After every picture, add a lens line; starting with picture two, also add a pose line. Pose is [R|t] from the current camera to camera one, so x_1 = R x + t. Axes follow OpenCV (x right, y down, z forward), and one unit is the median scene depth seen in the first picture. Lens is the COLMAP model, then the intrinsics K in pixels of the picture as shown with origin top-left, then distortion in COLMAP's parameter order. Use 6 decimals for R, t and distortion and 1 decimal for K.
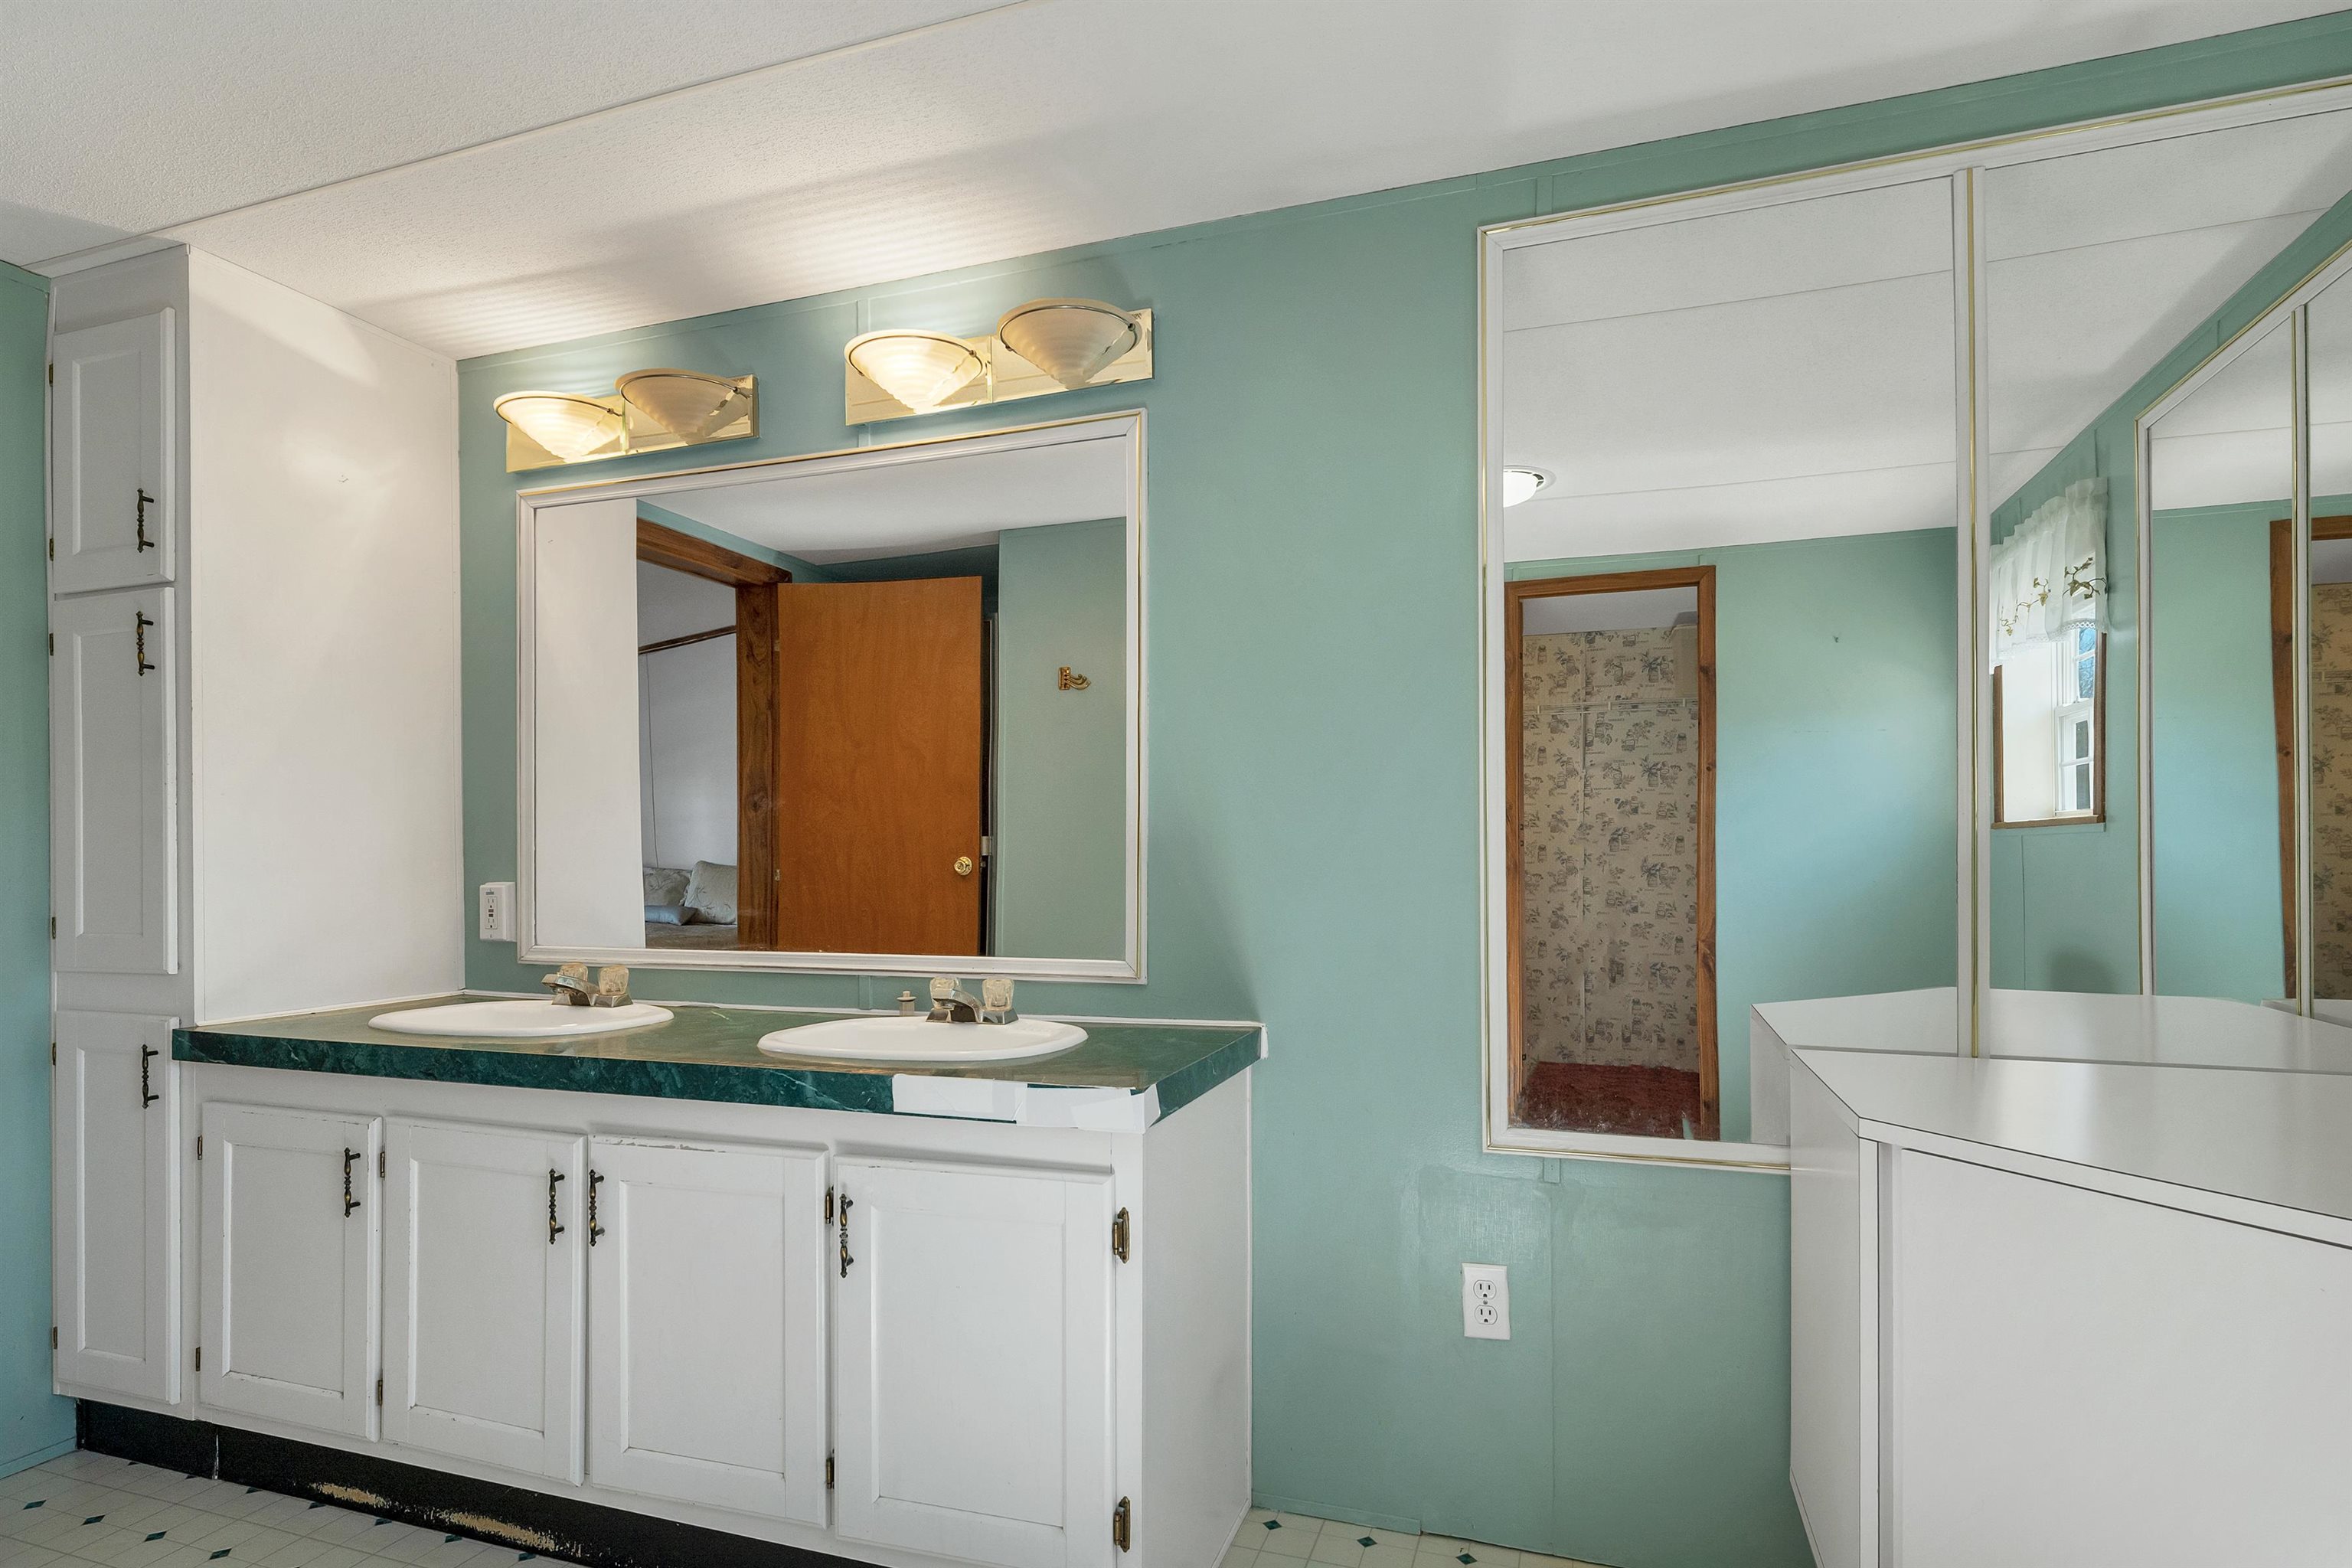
lens RADIAL K [[1196.3, 0, 1178.6], [0, 1196.3, 841.7], [0, 0, 1]] dist [-0.001124, -0.000111]
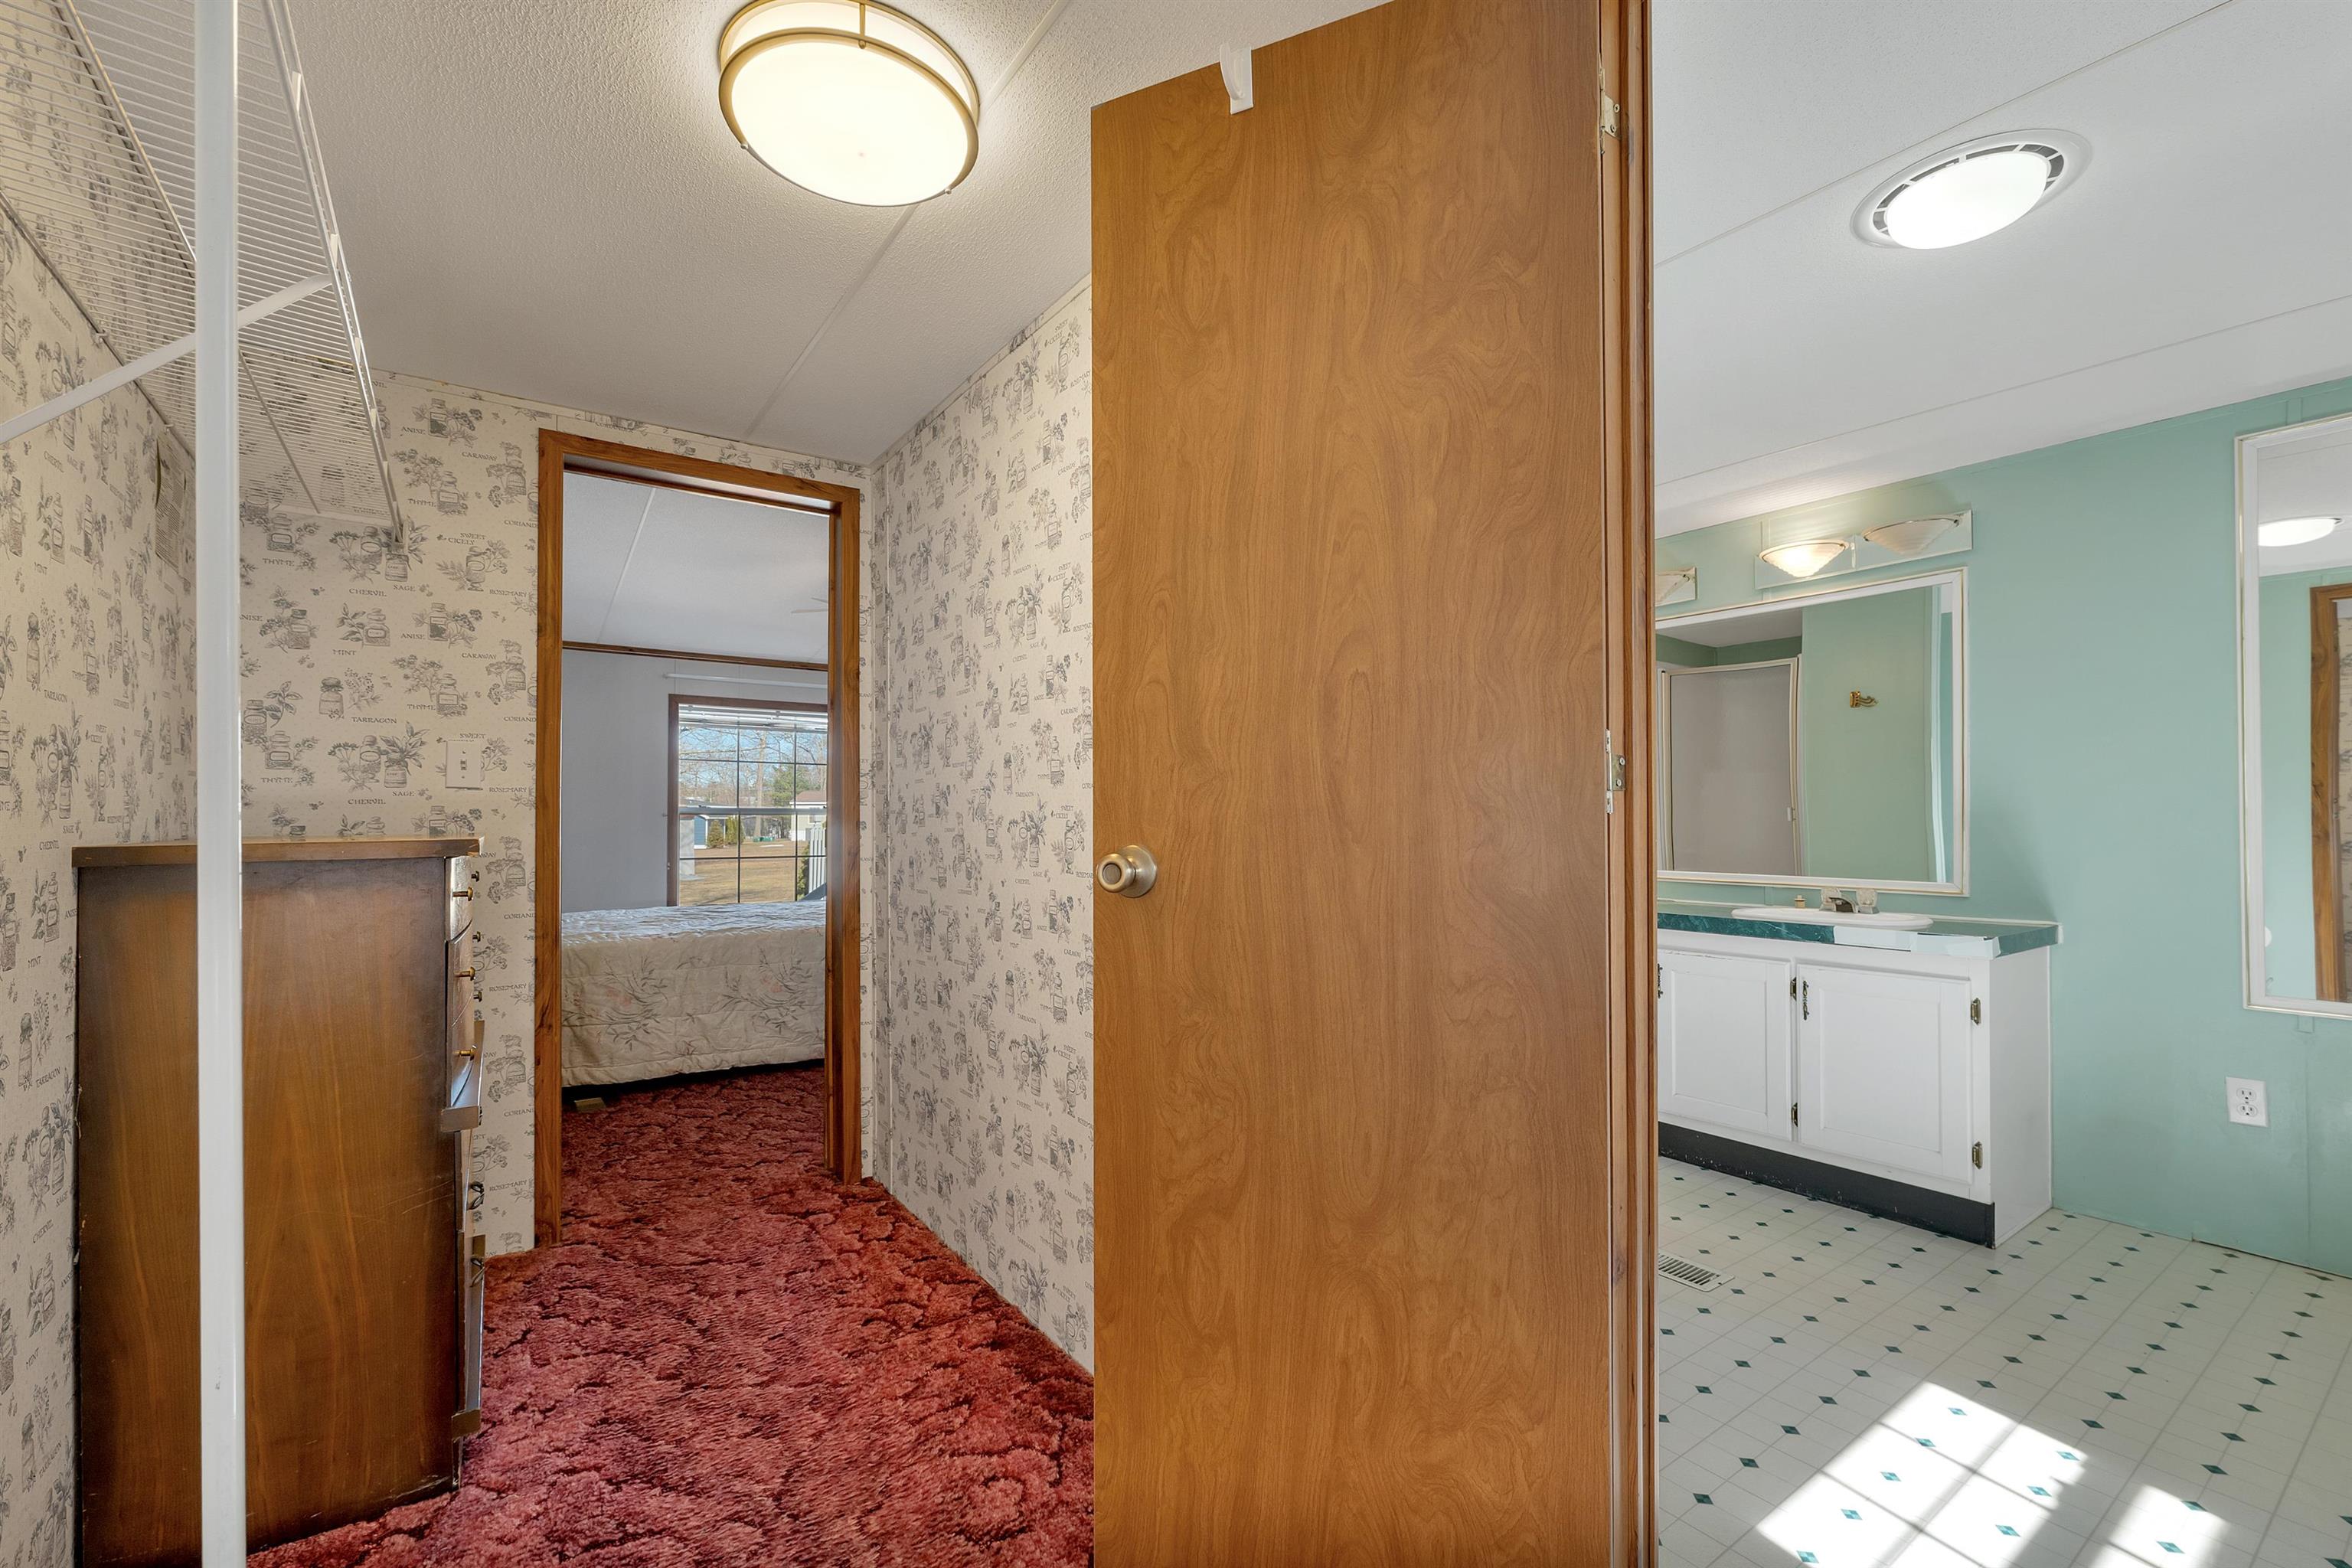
lens RADIAL K [[998.3, 0, 1176.6], [0, 998.3, 800.1], [0, 0, 1]] dist [0.001688, 0.000594]
pose [[0.815732, -0.004224, -0.578414, -0.137832], [-0.000562, 0.999967, -0.008094, -0.010691], [0.578429, 0.006928, 0.815703, -0.937316]]
